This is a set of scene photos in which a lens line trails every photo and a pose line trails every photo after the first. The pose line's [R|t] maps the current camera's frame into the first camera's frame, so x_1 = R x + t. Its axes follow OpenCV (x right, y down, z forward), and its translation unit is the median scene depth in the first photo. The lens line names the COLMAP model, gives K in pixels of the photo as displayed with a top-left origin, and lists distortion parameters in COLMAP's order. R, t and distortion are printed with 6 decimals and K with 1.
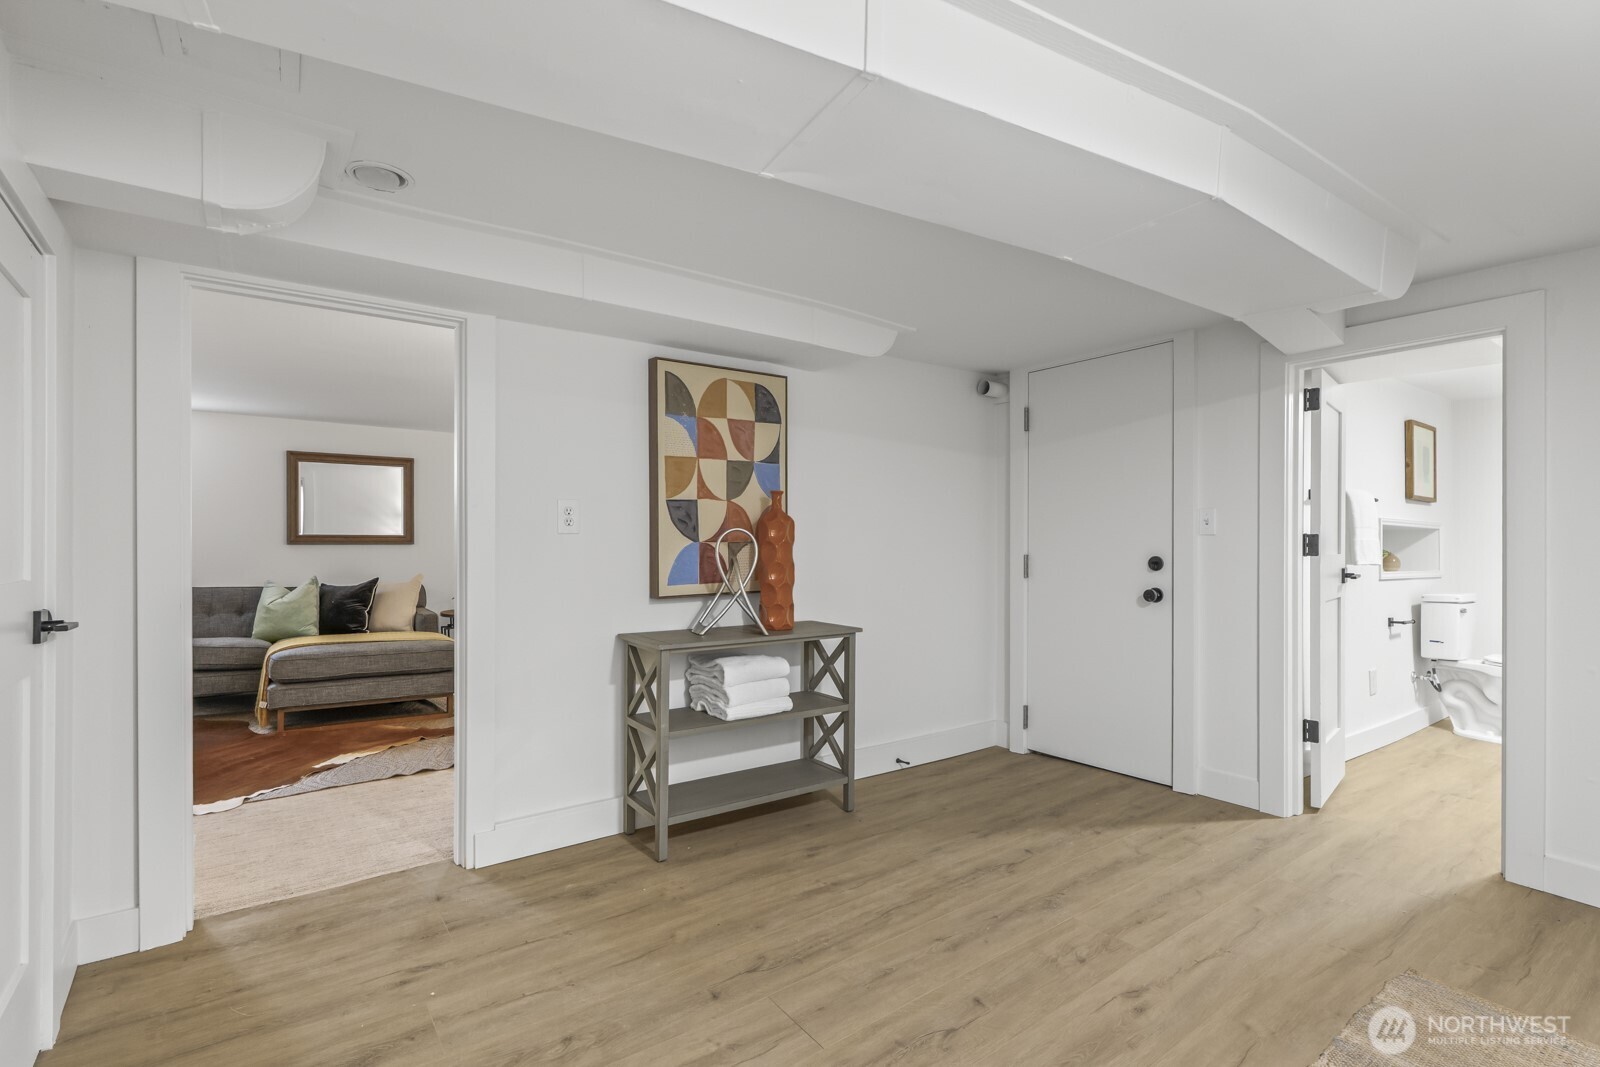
lens RADIAL K [[749.0, 0, 802.2], [0, 749.0, 543.7], [0, 0, 1]] dist [0.002965, -0.000282]
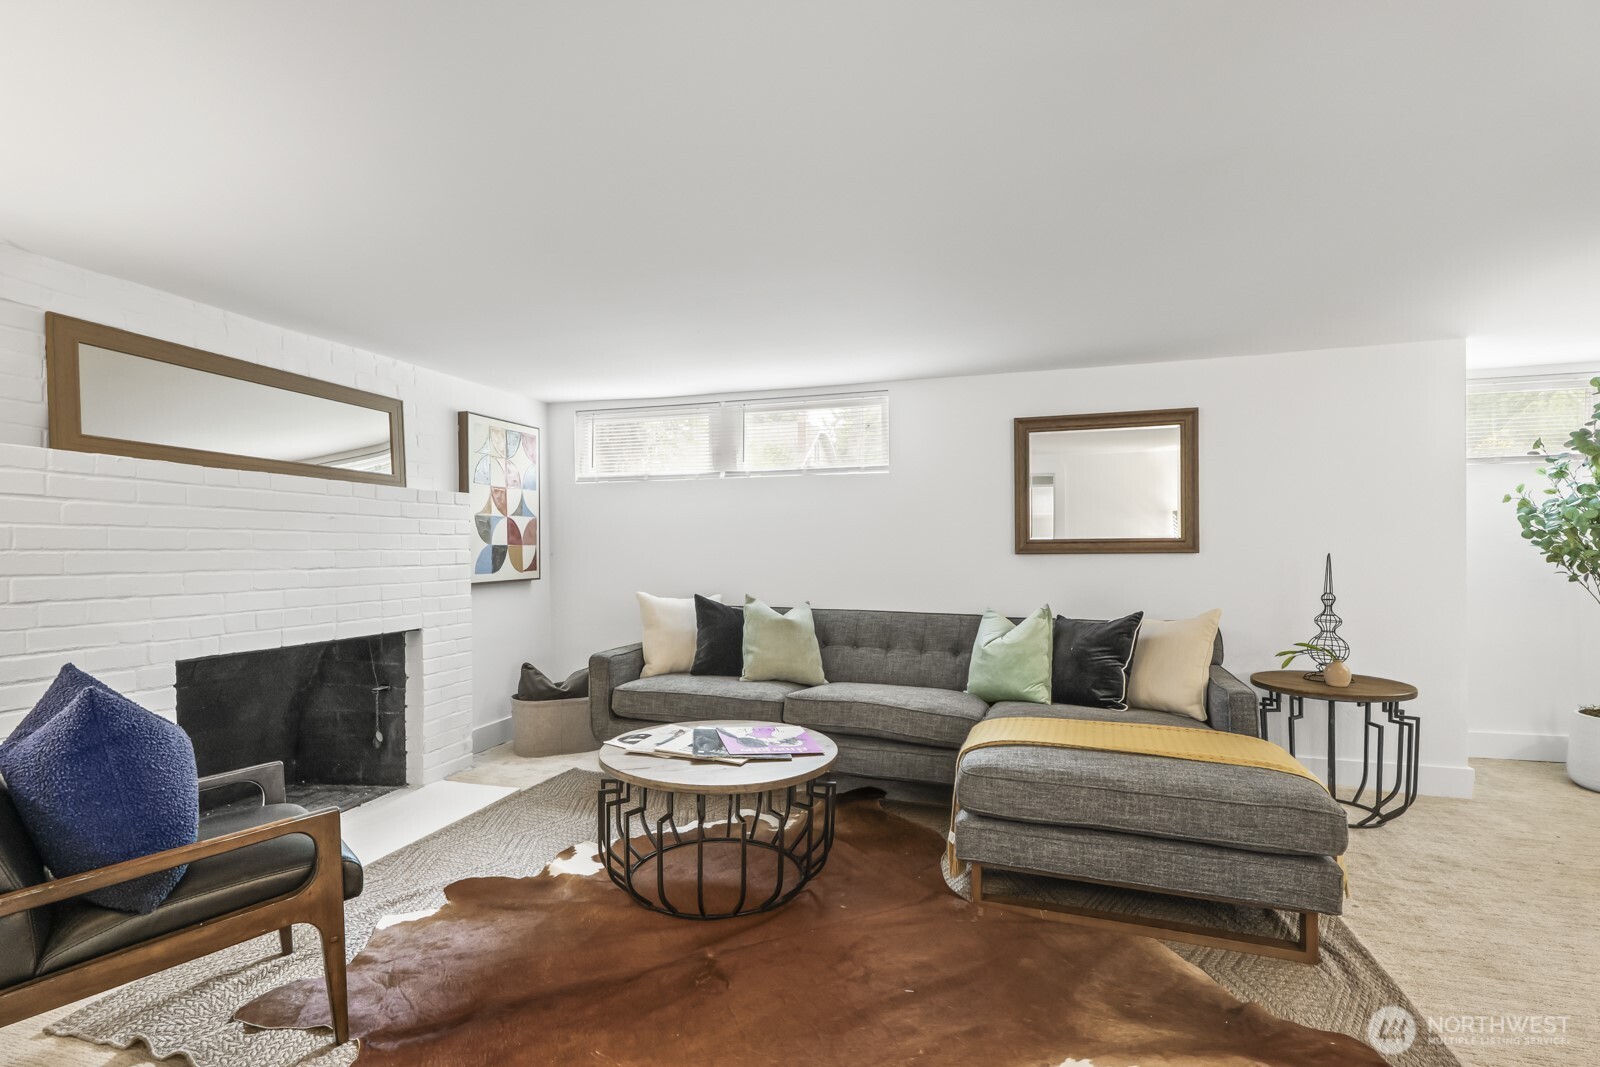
lens RADIAL K [[749.0, 0, 800.2], [0, 749.0, 548.8], [0, 0, 1]] dist [0.002965, -0.000282]
pose [[0.593301, -0.004986, -0.804965, -0.263667], [0.006832, 0.999976, -0.001159, -0.004553], [0.804952, -0.004812, 0.593321, 0.457061]]
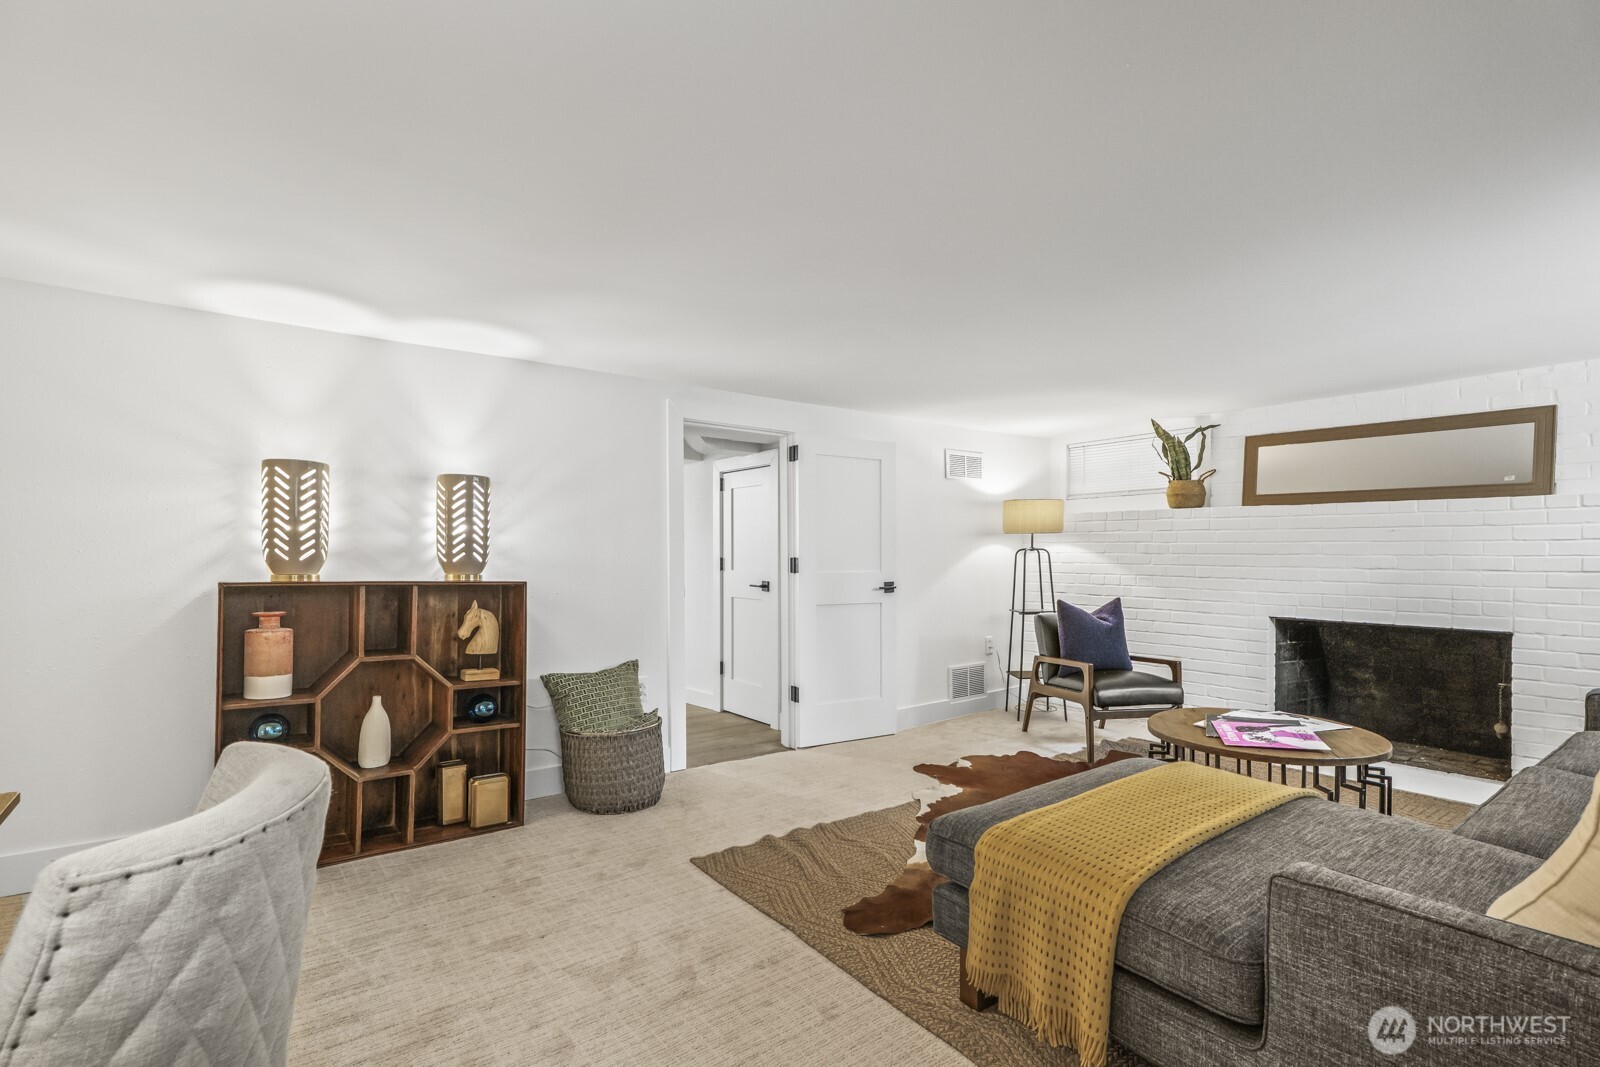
lens RADIAL K [[749.0, 0, 785.0], [0, 749.0, 565.0], [0, 0, 1]] dist [0.002965, -0.000282]
pose [[-0.999969, -0.001793, -0.007695, -0.325449], [-0.001895, 0.999909, 0.013333, -0.005865], [0.007671, 0.013348, -0.999881, 1.240341]]
